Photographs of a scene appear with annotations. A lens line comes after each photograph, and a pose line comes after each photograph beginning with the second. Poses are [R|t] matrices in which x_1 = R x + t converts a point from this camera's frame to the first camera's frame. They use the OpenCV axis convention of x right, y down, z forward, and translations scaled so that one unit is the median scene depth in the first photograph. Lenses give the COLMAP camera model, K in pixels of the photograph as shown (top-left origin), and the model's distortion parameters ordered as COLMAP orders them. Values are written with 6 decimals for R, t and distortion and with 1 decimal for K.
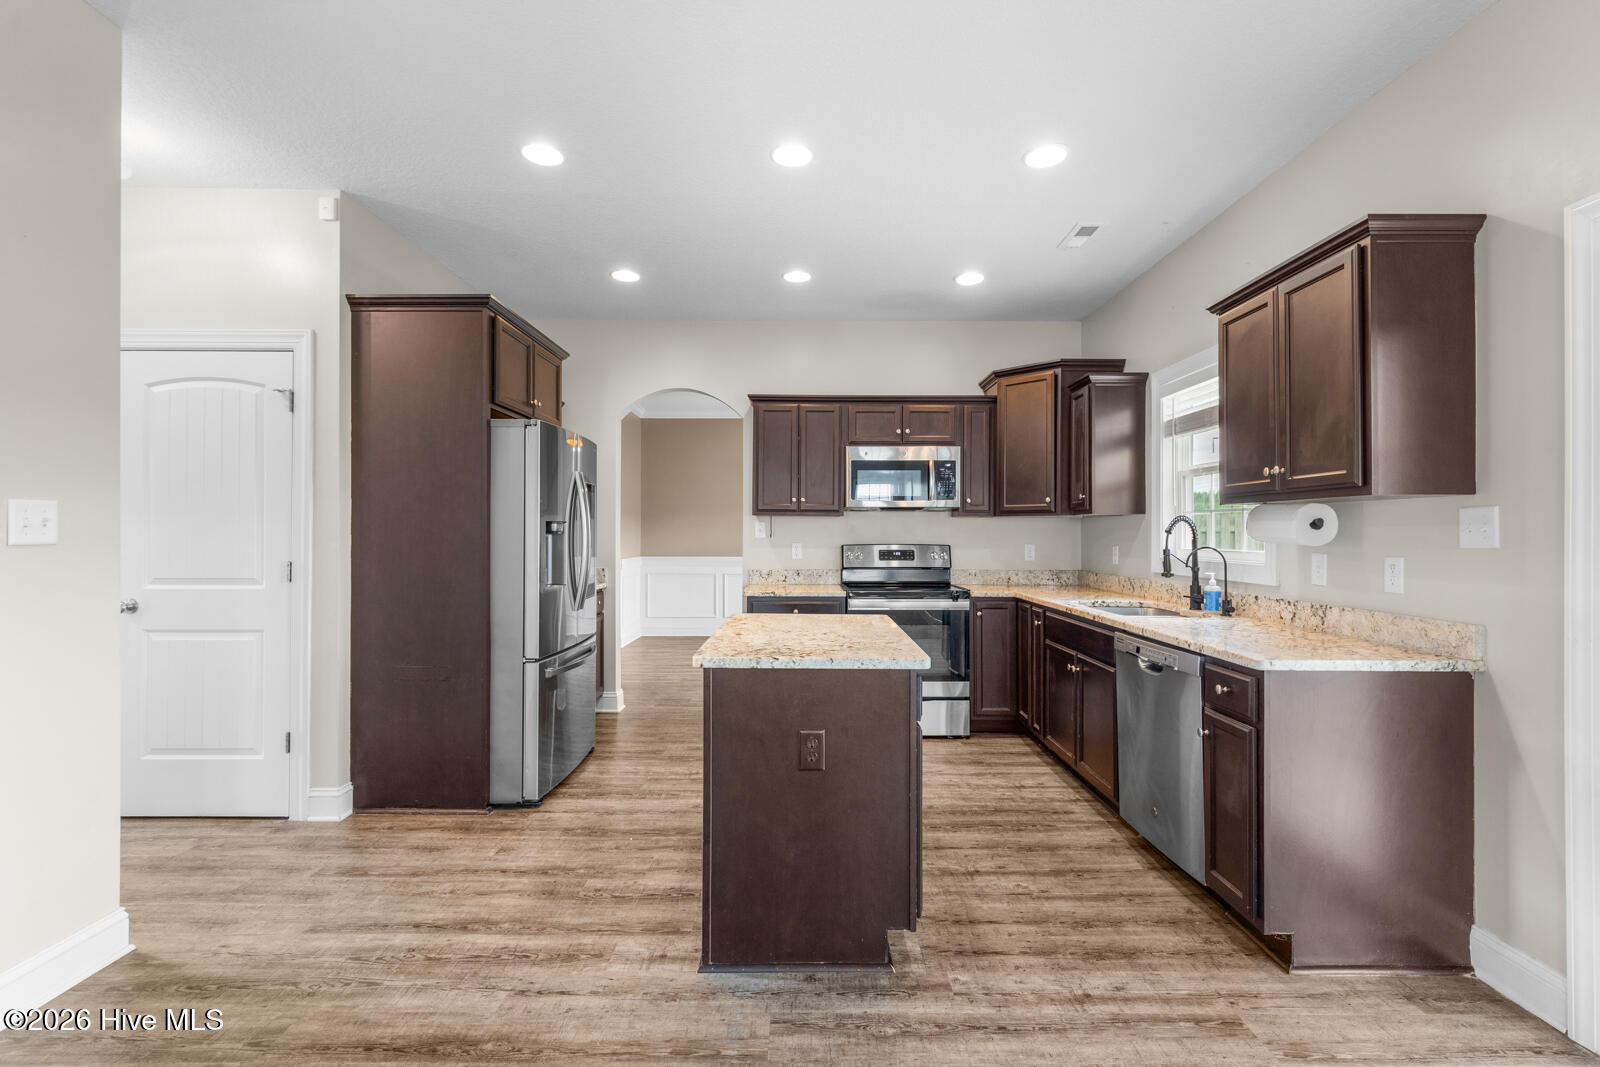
lens RADIAL K [[724.1, 0, 810.2], [0, 724.1, 535.7], [0, 0, 1]] dist [0.001997, -0.000793]
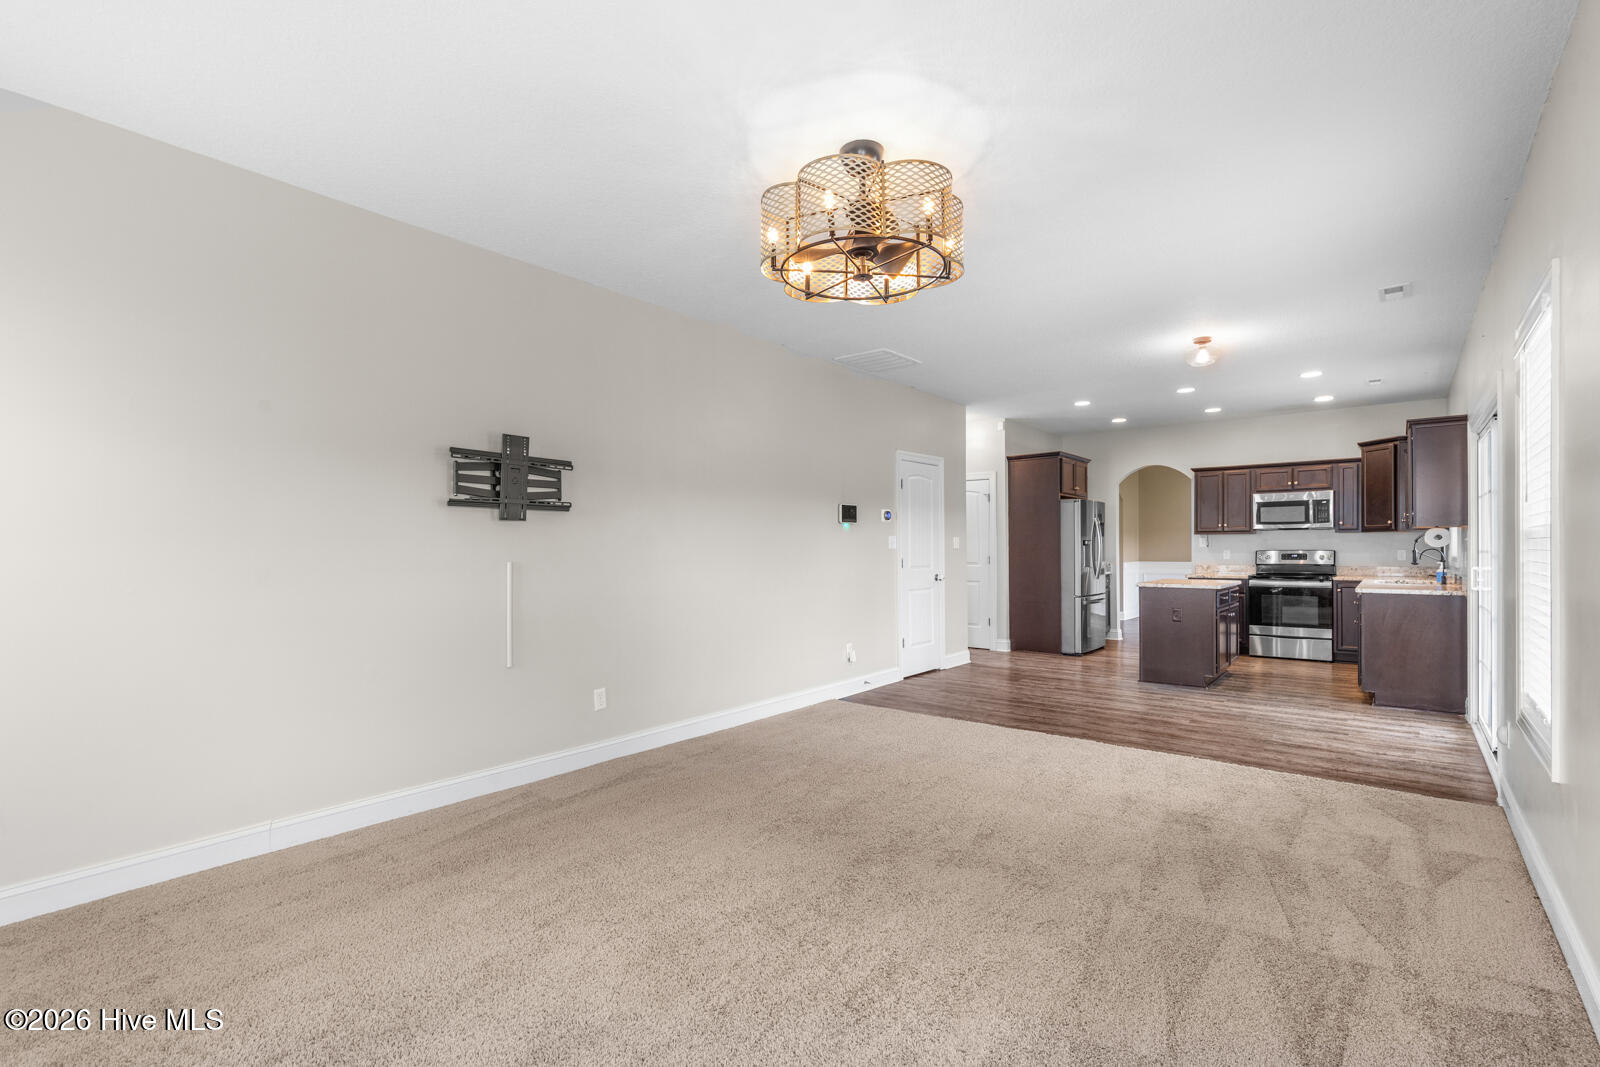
lens RADIAL K [[724.1, 0, 811.3], [0, 724.1, 549.4], [0, 0, 1]] dist [0.001997, -0.000793]
pose [[0.777294, -0.006650, -0.629102, 0.382358], [0.006023, 0.999977, -0.003129, 0.011136], [0.629109, -0.001357, 0.777316, -1.229243]]
